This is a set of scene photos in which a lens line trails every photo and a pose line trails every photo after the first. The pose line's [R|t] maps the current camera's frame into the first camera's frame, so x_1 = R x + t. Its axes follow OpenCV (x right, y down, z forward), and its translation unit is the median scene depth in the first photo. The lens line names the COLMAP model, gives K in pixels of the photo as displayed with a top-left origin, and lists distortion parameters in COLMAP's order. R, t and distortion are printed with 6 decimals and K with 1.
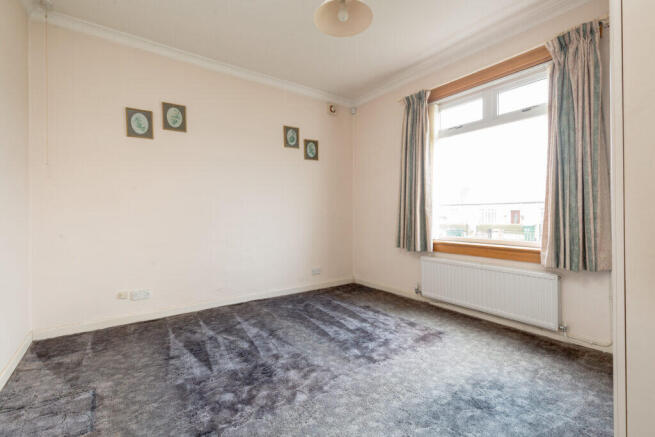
lens RADIAL K [[300.8, 0, 330.5], [0, 300.8, 214.2], [0, 0, 1]] dist [0.030217, 0.000176]
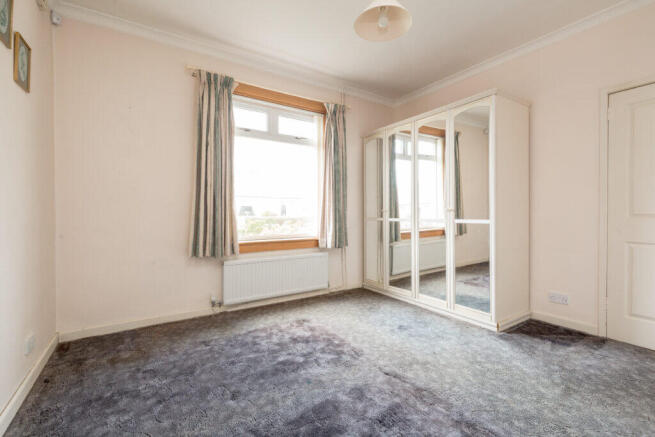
lens RADIAL K [[291.1, 0, 330.3], [0, 291.1, 220.2], [0, 0, 1]] dist [-0.003344, 0.000585]
pose [[0.045800, -0.012391, 0.998874, -0.543699], [0.009489, 0.999883, 0.011969, 0.010437], [-0.998906, 0.008931, 0.045912, 0.657427]]
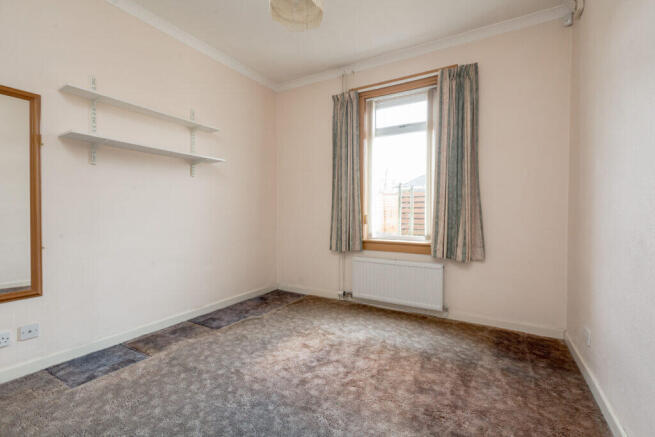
lens RADIAL K [[291.1, 0, 330.8], [0, 291.1, 216.9], [0, 0, 1]] dist [-0.003344, 0.000585]
pose [[0.911706, -0.001285, 0.410842, -0.157843], [-0.003220, 0.999942, 0.010273, 0.001764], [-0.410831, -0.010689, 0.911649, 0.185512]]
